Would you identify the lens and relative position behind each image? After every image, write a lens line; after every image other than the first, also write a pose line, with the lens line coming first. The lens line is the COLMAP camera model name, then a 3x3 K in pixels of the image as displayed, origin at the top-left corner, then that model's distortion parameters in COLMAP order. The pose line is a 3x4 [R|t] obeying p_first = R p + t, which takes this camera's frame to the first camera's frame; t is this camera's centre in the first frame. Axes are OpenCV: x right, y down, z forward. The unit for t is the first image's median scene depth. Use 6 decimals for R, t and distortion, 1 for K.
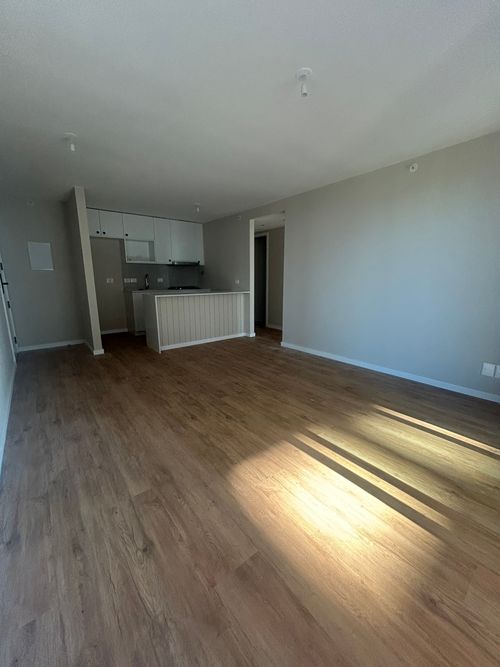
lens RADIAL K [[269.6, 0, 250.0], [0, 269.6, 333.5], [0, 0, 1]] dist [-0.000604, 0.000227]
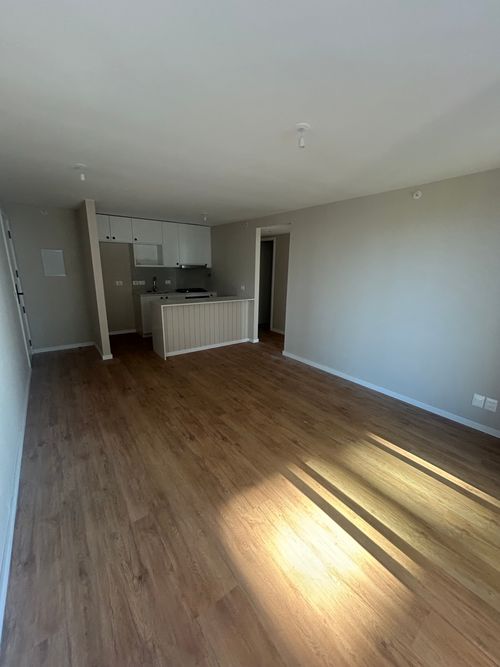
lens RADIAL K [[269.6, 0, 250.0], [0, 269.6, 333.5], [0, 0, 1]] dist [-0.000604, 0.000227]
pose [[0.999002, 0.031937, -0.031217, 0.049677], [-0.030548, 0.998564, 0.044011, -0.183740], [0.032578, -0.043013, 0.998543, -0.056785]]
